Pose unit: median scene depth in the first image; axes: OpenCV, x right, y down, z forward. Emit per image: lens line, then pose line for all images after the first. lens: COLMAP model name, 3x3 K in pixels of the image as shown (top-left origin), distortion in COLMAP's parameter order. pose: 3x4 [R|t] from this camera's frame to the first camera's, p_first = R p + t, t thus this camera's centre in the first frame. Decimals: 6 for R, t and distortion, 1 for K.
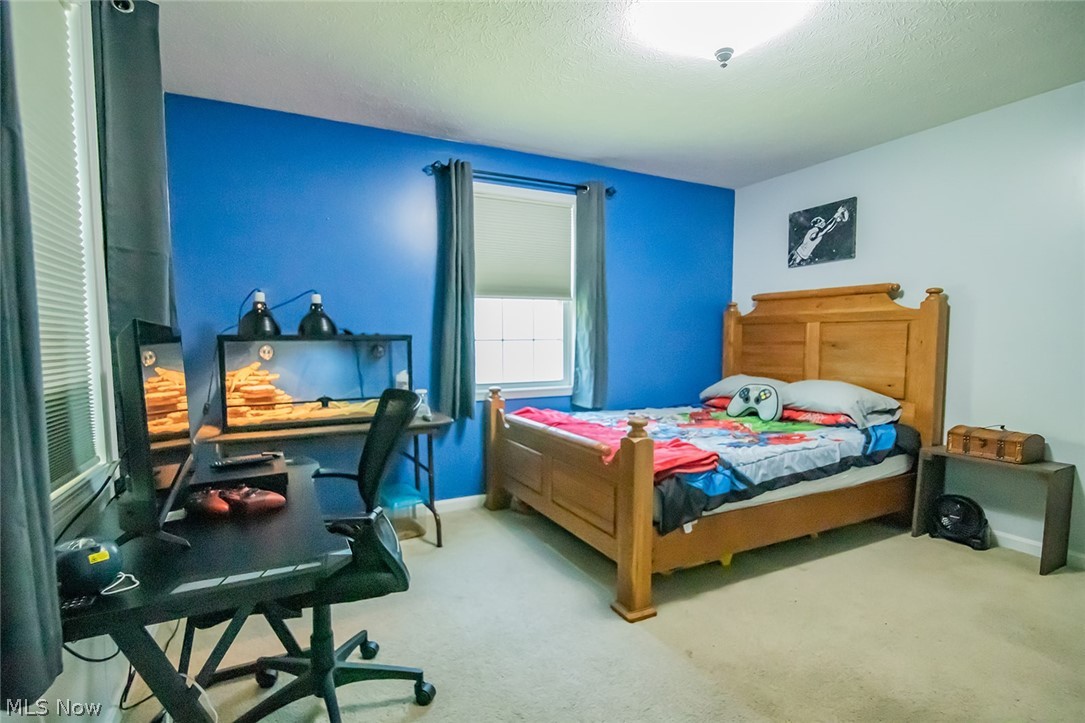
lens RADIAL K [[515.7, 0, 529.5], [0, 515.7, 378.1], [0, 0, 1]] dist [-0.017610, 0.000467]
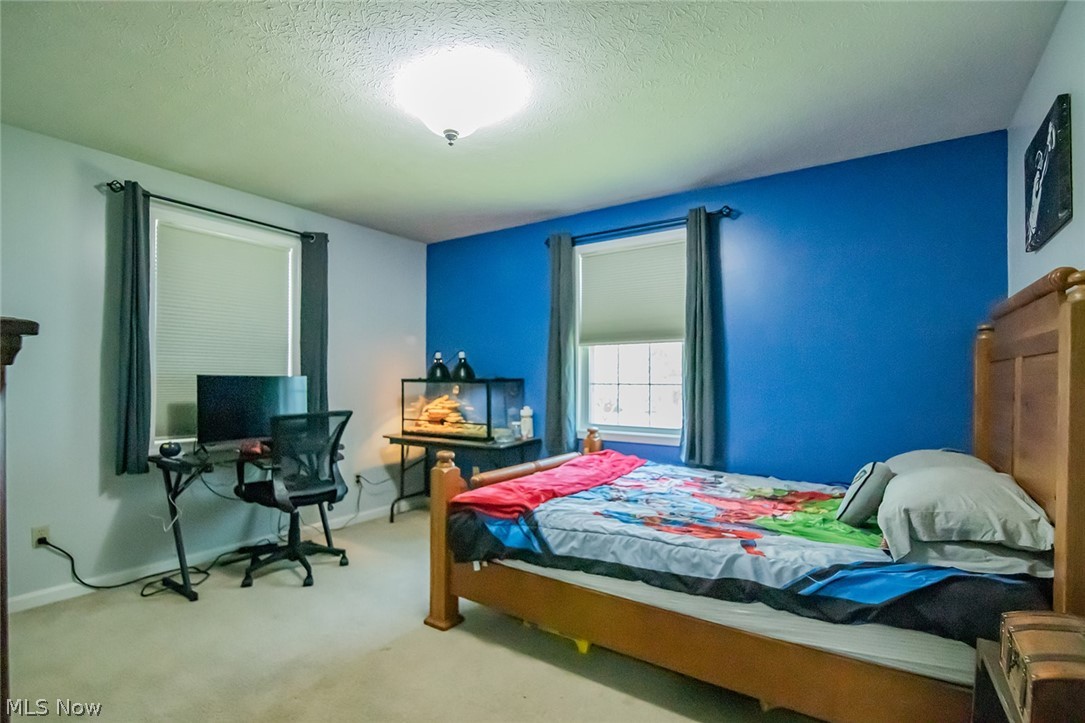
lens RADIAL K [[515.7, 0, 529.5], [0, 515.7, 378.1], [0, 0, 1]] dist [-0.017610, 0.000467]
pose [[0.479842, 0.003146, -0.877349, 1.071582], [-0.073623, 0.996611, -0.036692, -0.048064], [0.874260, 0.082199, 0.478447, 0.476447]]
